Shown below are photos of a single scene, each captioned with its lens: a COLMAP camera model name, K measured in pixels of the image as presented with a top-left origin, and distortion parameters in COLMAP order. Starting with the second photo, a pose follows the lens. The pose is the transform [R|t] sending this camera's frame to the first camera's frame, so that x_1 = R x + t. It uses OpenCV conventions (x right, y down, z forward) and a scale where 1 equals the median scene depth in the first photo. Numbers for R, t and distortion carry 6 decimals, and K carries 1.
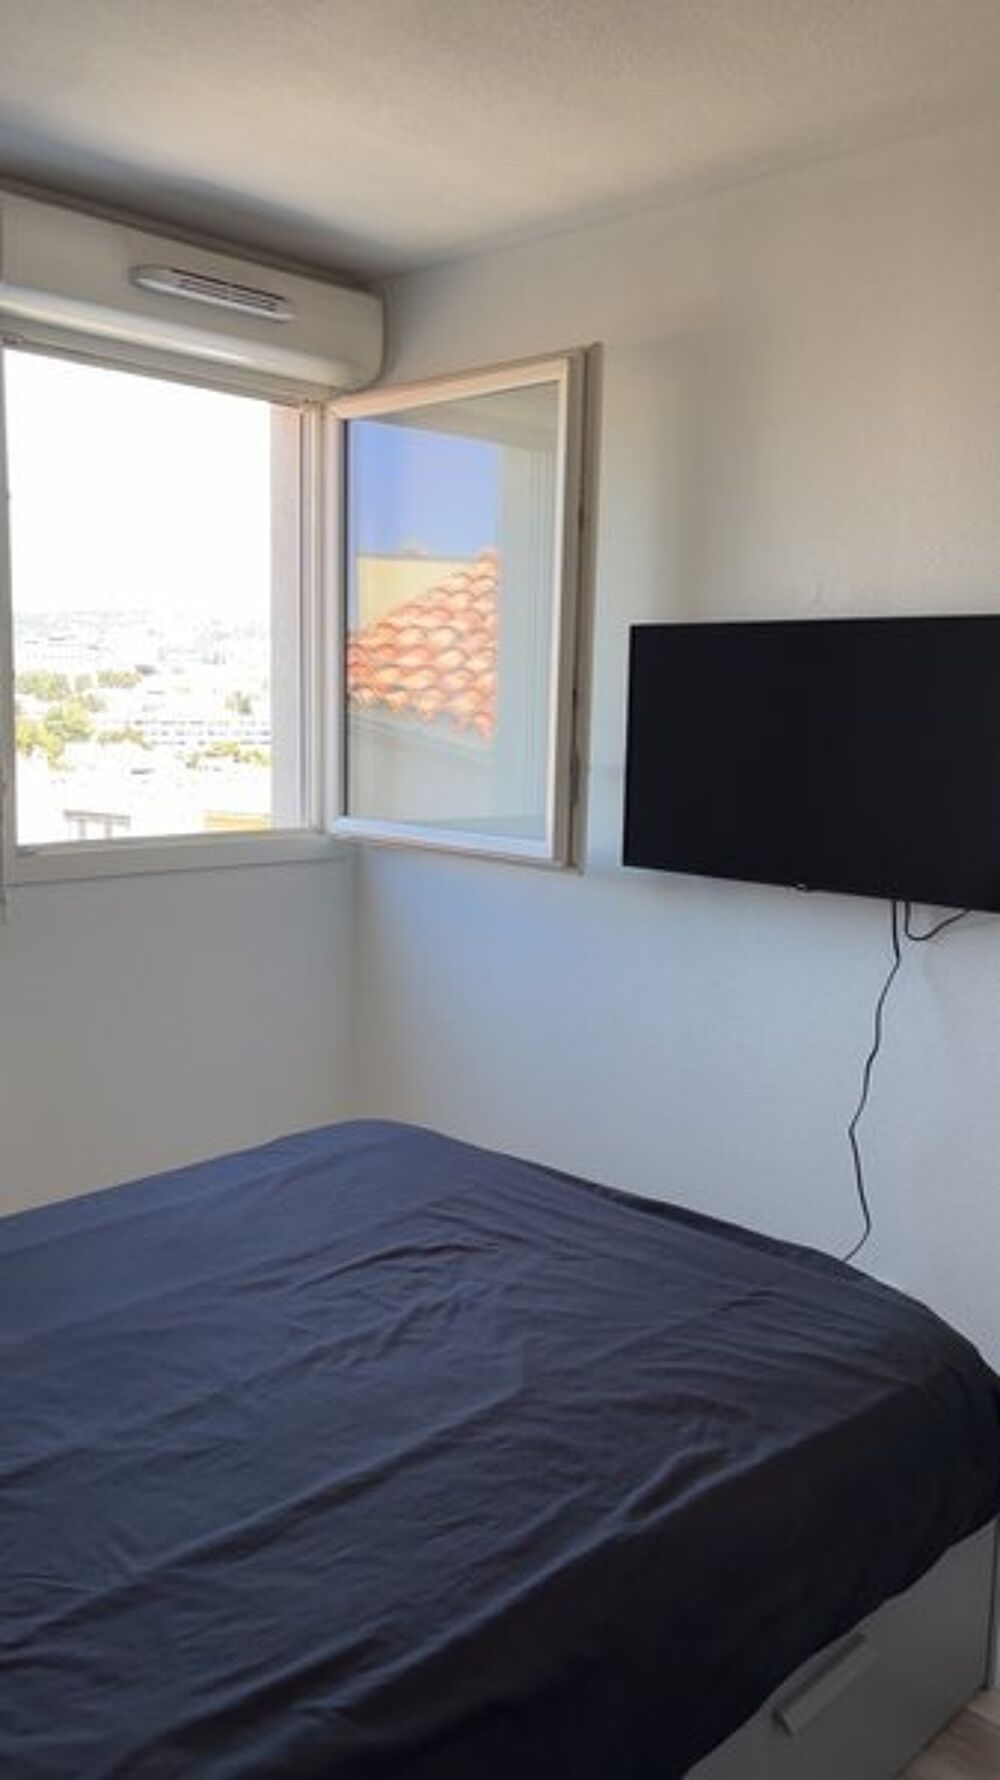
lens RADIAL K [[1361.1, 0, 511.4], [0, 1361.1, 887.6], [0, 0, 1]] dist [0.115833, -0.222165]
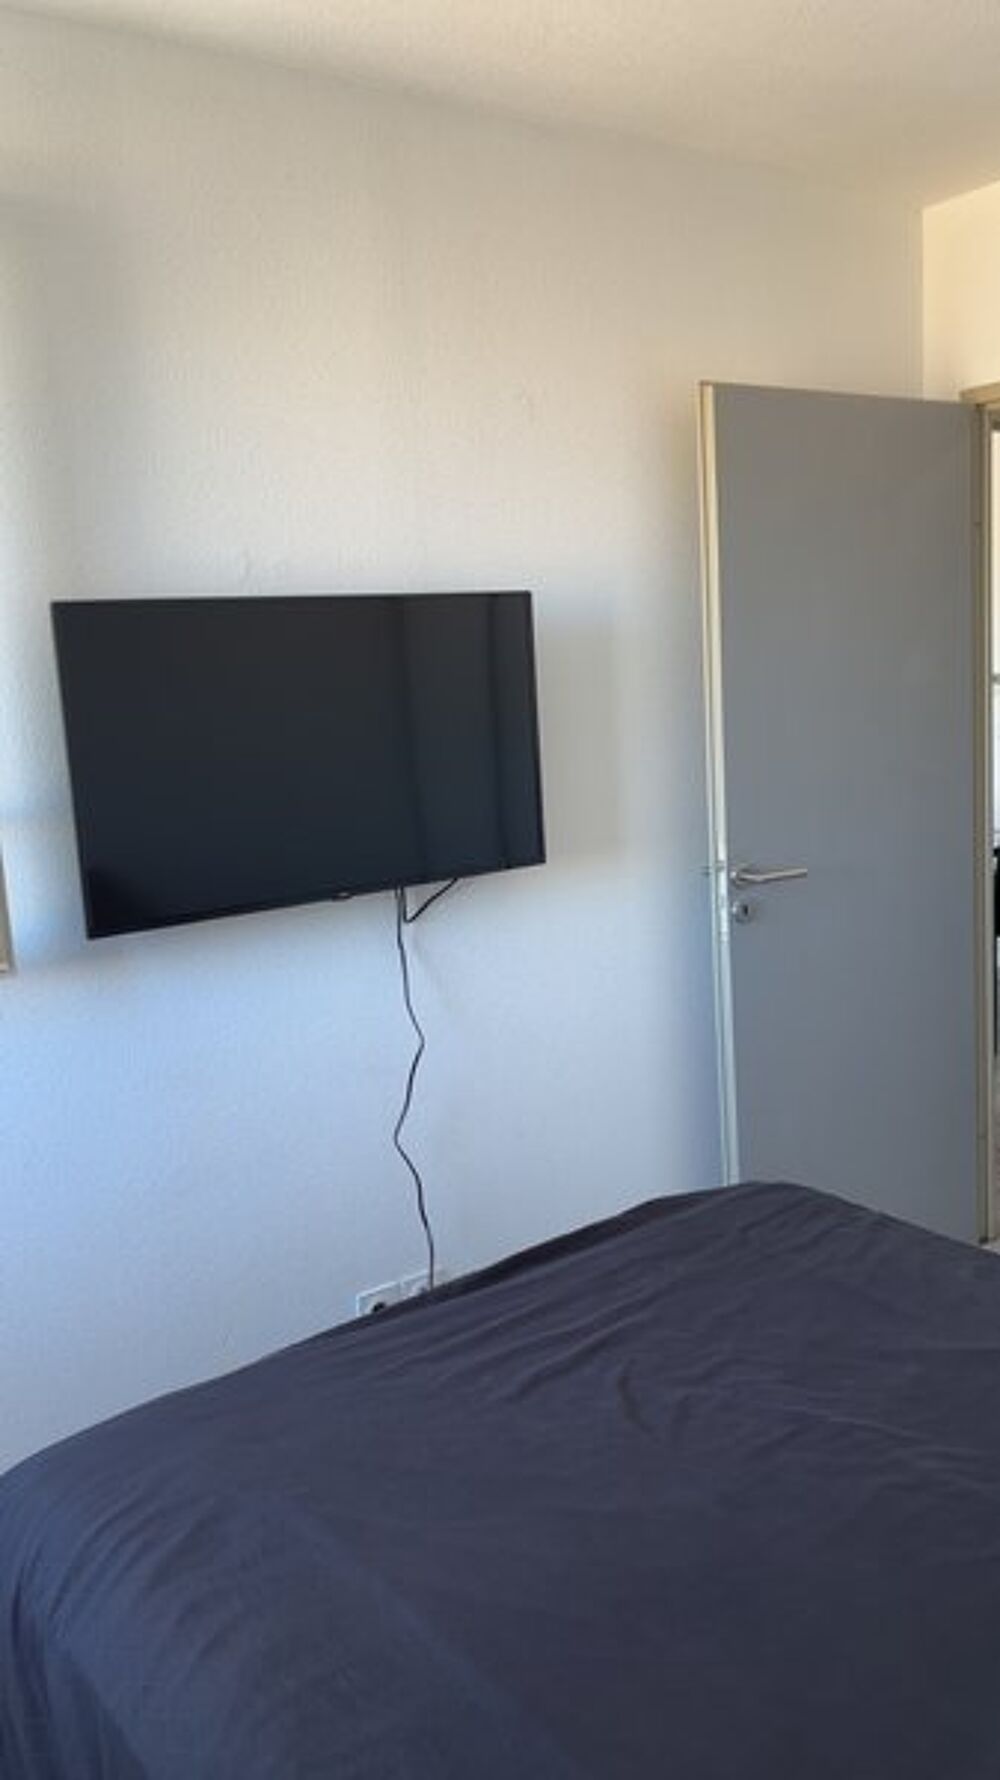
lens RADIAL K [[1361.1, 0, 511.4], [0, 1361.1, 887.6], [0, 0, 1]] dist [0.115833, -0.222165]
pose [[0.183904, -0.180308, 0.966265, -0.626952], [0.213280, 0.966931, 0.139840, -0.107125], [-0.959526, 0.180368, 0.216279, 0.707983]]
